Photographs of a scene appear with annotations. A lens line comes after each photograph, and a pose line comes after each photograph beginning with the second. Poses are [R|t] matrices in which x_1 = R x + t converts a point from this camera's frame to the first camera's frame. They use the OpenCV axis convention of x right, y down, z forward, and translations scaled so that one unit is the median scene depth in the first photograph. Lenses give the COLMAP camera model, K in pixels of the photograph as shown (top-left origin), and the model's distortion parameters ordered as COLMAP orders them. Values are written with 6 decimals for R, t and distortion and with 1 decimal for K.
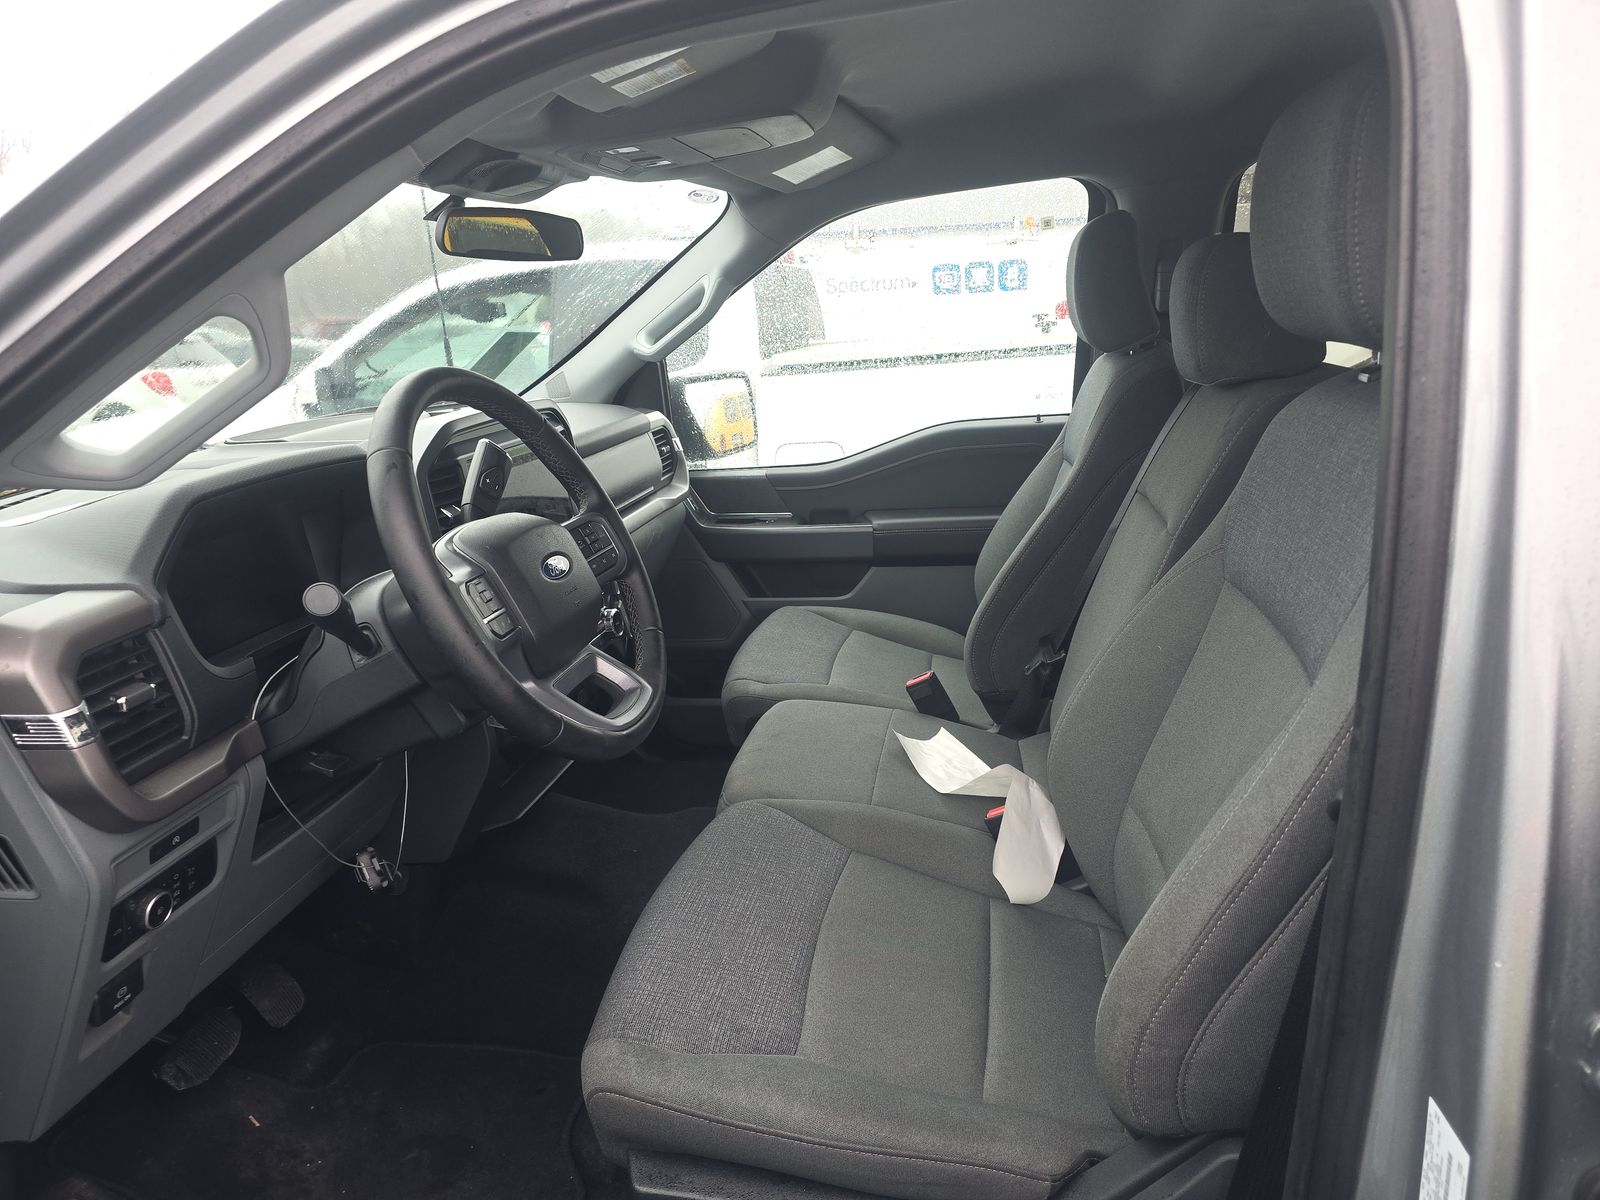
lens RADIAL K [[1077.2, 0, 799.2], [0, 1077.2, 600.0], [0, 0, 1]] dist [0.000053, 0.000334]
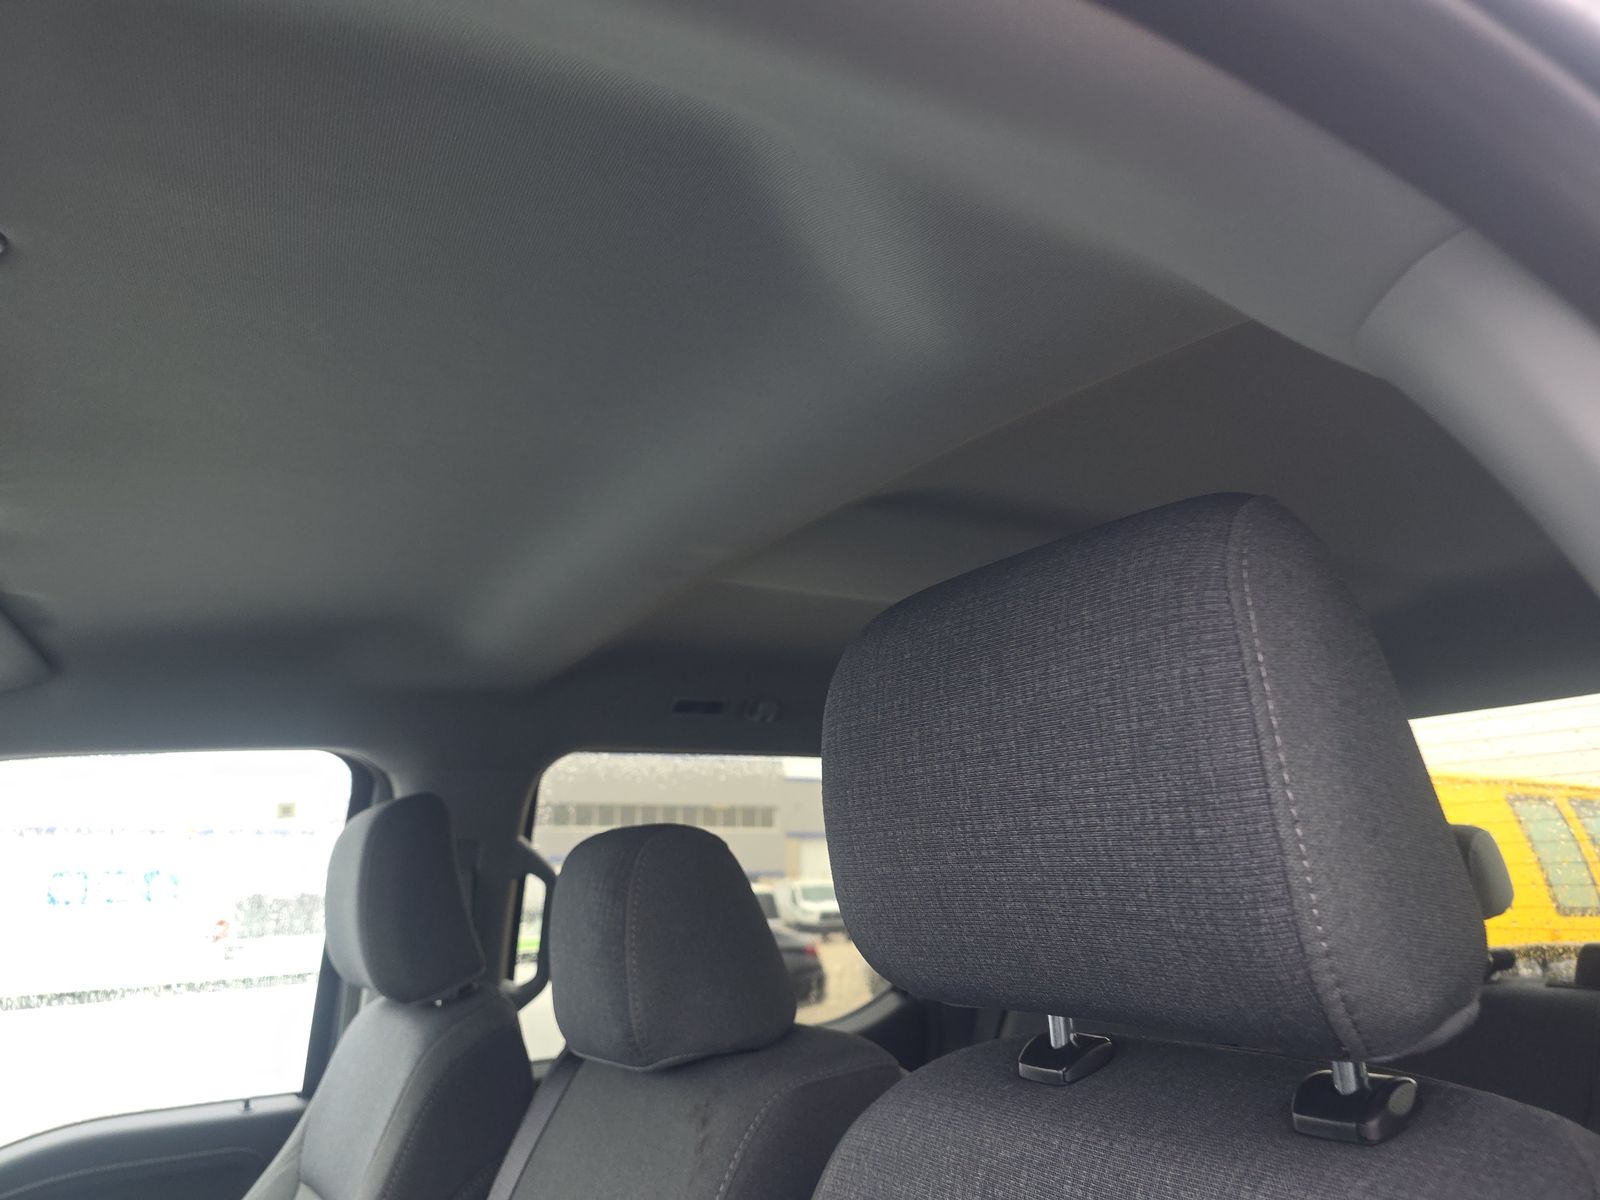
lens RADIAL K [[1077.2, 0, 799.3], [0, 1077.2, 601.4], [0, 0, 1]] dist [0.000053, 0.000334]
pose [[0.756746, 0.176306, 0.629485, 0.014859], [0.180979, 0.868802, -0.460900, -0.088553], [-0.628158, 0.462708, 0.625555, 0.298716]]
